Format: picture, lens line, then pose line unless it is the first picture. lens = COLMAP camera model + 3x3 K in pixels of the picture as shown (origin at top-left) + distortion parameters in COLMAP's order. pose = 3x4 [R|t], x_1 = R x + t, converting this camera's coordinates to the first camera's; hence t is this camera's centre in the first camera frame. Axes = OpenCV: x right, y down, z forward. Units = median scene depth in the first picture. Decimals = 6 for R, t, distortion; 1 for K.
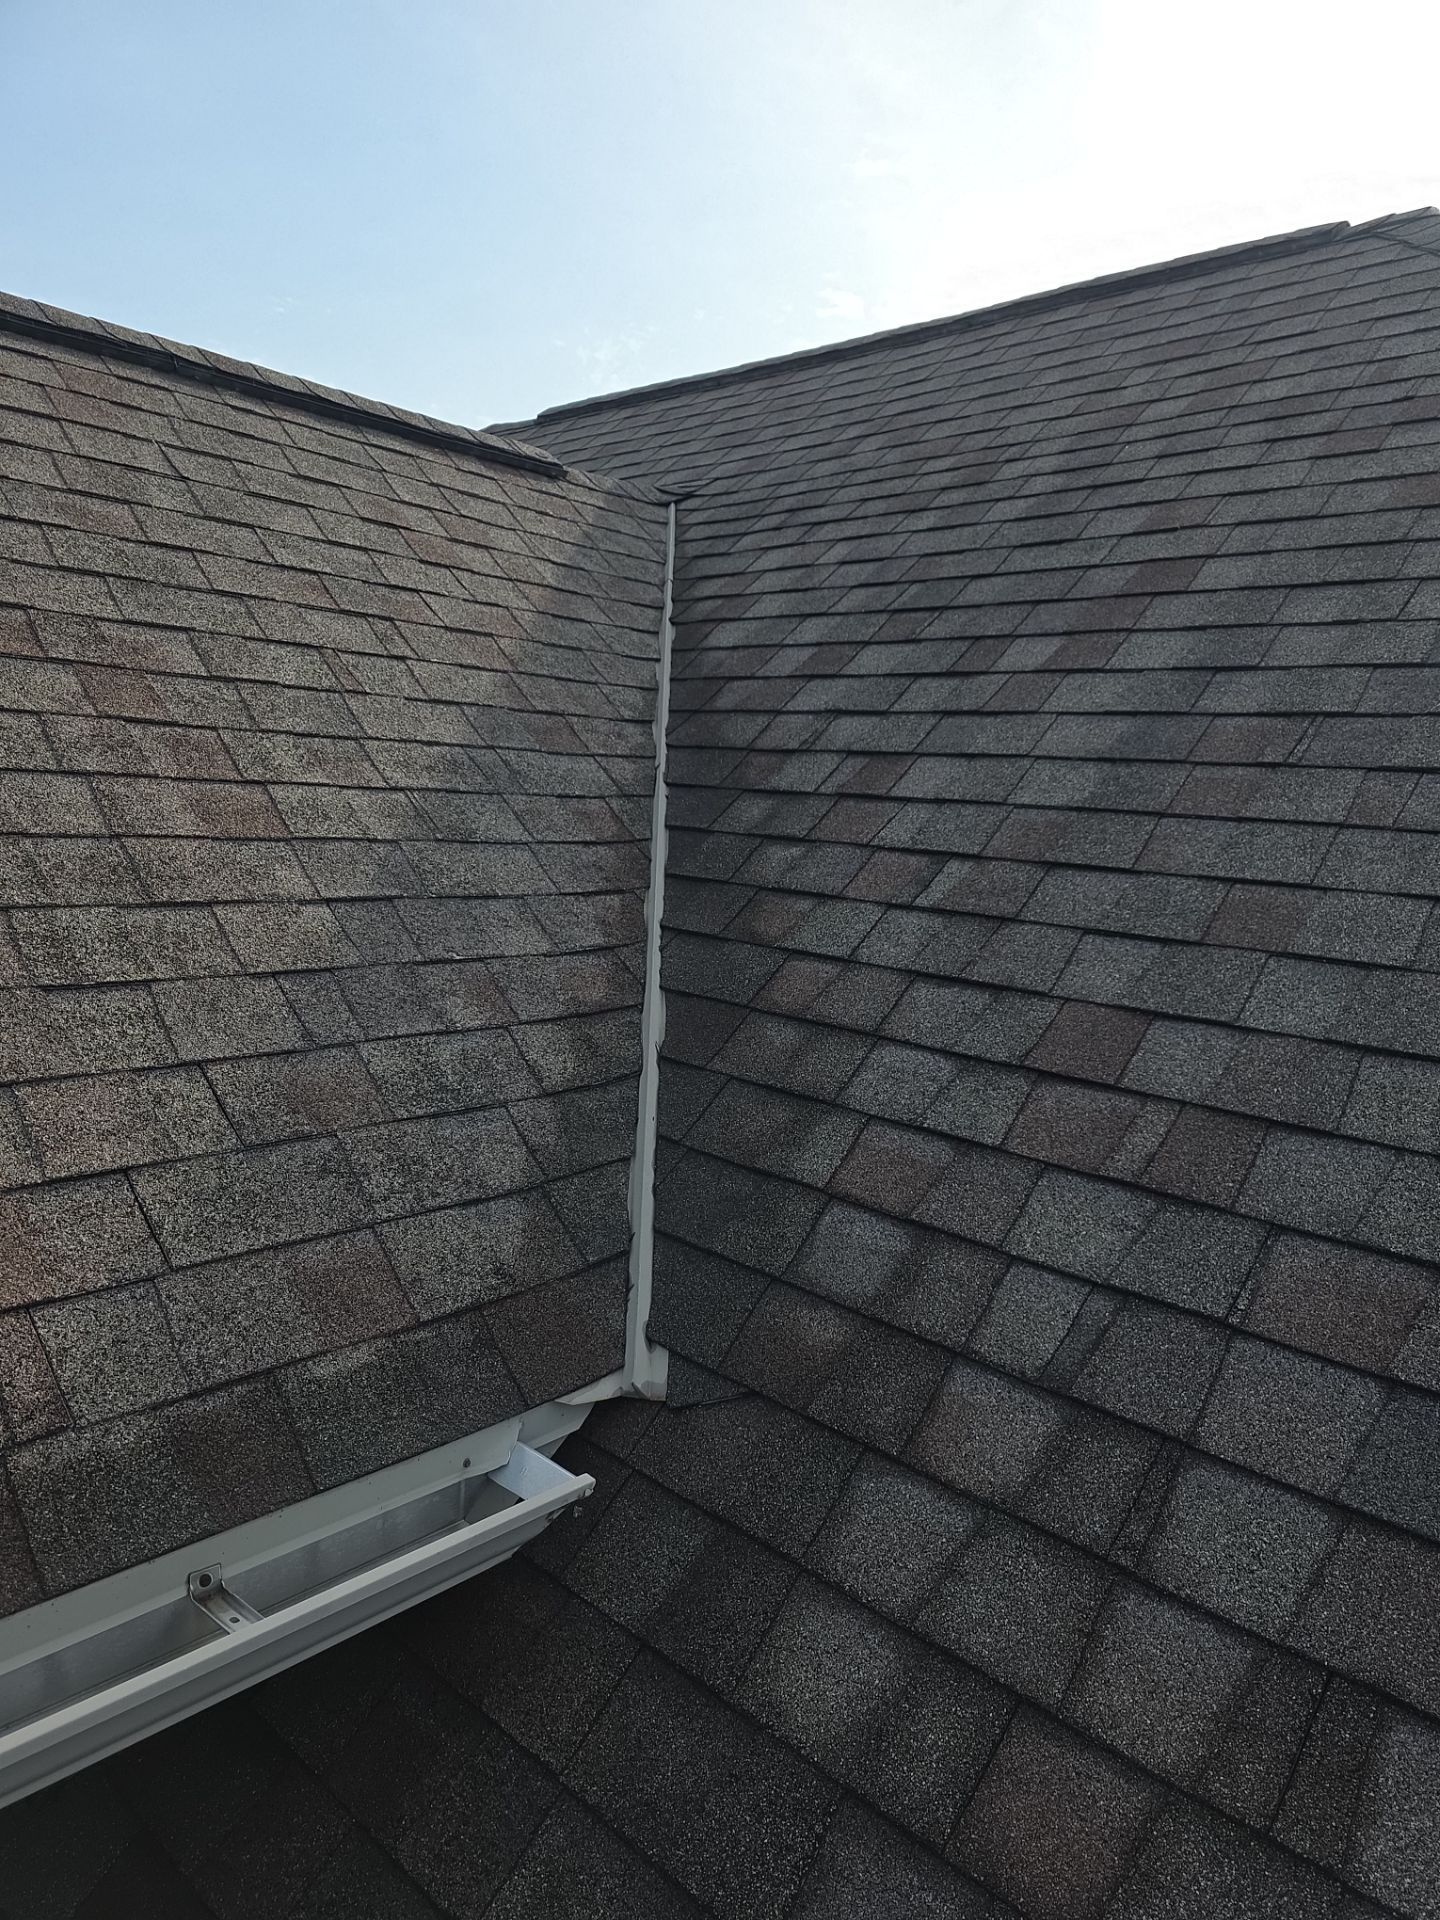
lens RADIAL K [[1318.7, 0, 705.0], [0, 1318.7, 999.1], [0, 0, 1]] dist [0.075919, -0.062443]
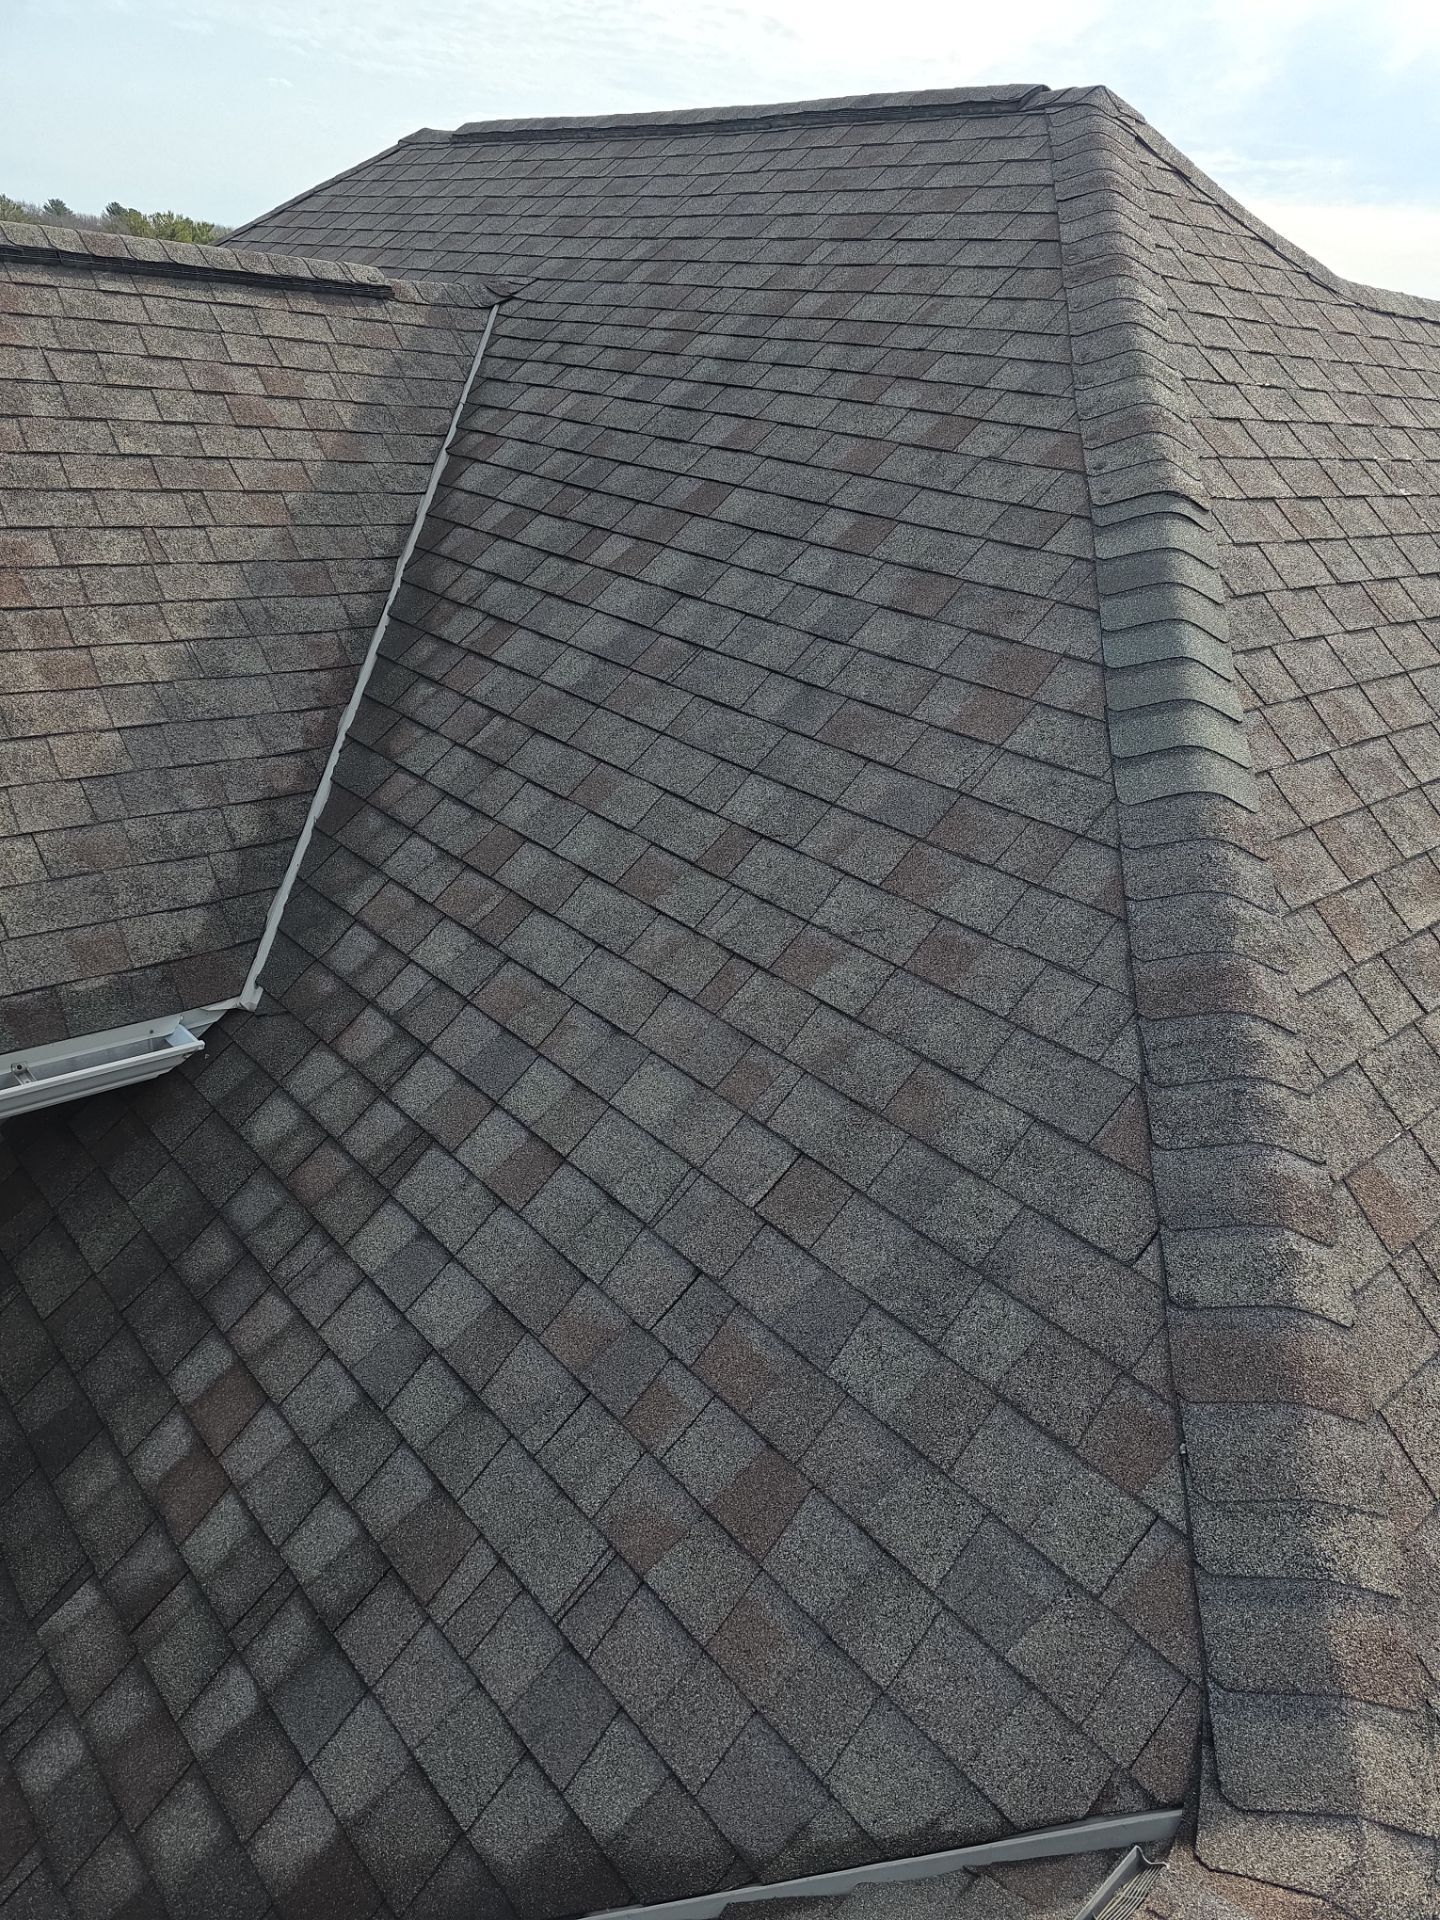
lens RADIAL K [[1318.7, 0, 700.0], [0, 1318.7, 1001.3], [0, 0, 1]] dist [0.075919, -0.062443]
pose [[0.994268, 0.079034, -0.072001, 0.665906], [-0.054001, 0.952471, 0.299804, -0.312793], [0.092274, -0.294197, 0.951280, -0.764187]]
